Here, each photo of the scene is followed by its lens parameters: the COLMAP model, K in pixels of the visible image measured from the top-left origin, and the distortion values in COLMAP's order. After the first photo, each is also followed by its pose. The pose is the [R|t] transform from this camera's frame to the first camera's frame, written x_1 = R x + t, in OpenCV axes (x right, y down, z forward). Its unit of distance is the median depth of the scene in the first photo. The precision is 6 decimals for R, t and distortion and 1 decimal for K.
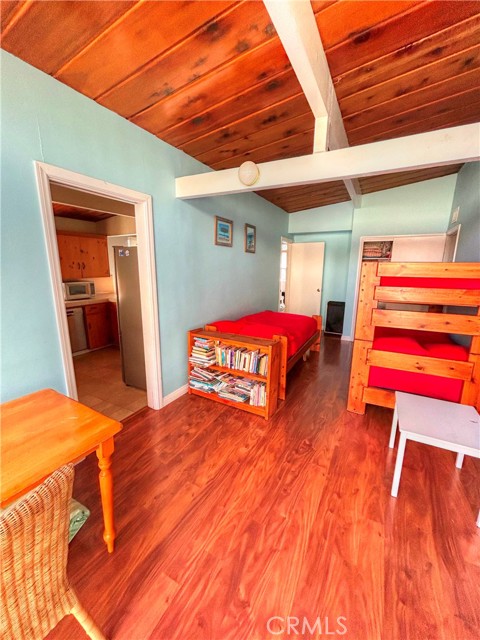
lens RADIAL K [[258.1, 0, 240.0], [0, 258.1, 320.0], [0, 0, 1]] dist [0.000144, -0.000268]
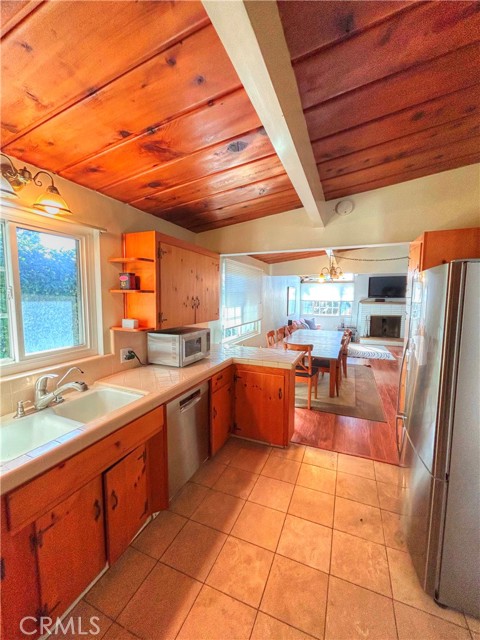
lens RADIAL K [[258.1, 0, 240.0], [0, 258.1, 320.0], [0, 0, 1]] dist [0.000144, -0.000268]
pose [[0.995308, -0.008139, 0.096419, -0.566649], [0.019388, 0.993024, -0.116310, -0.103318], [-0.094800, 0.117633, 0.988522, 0.432326]]
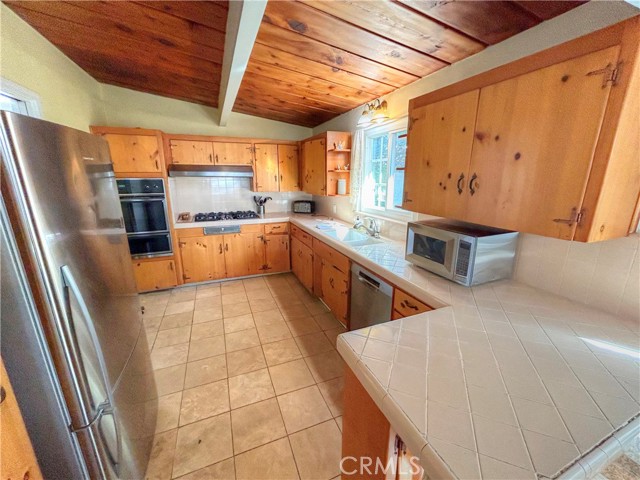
lens RADIAL K [[258.1, 0, 320.0], [0, 258.1, 240.0], [0, 0, 1]] dist [0.000144, -0.000268]
pose [[-0.632036, 0.181247, -0.753445, -0.239255], [-0.169212, 0.916525, 0.362422, -0.229533], [0.756239, 0.356556, -0.548608, 1.052048]]
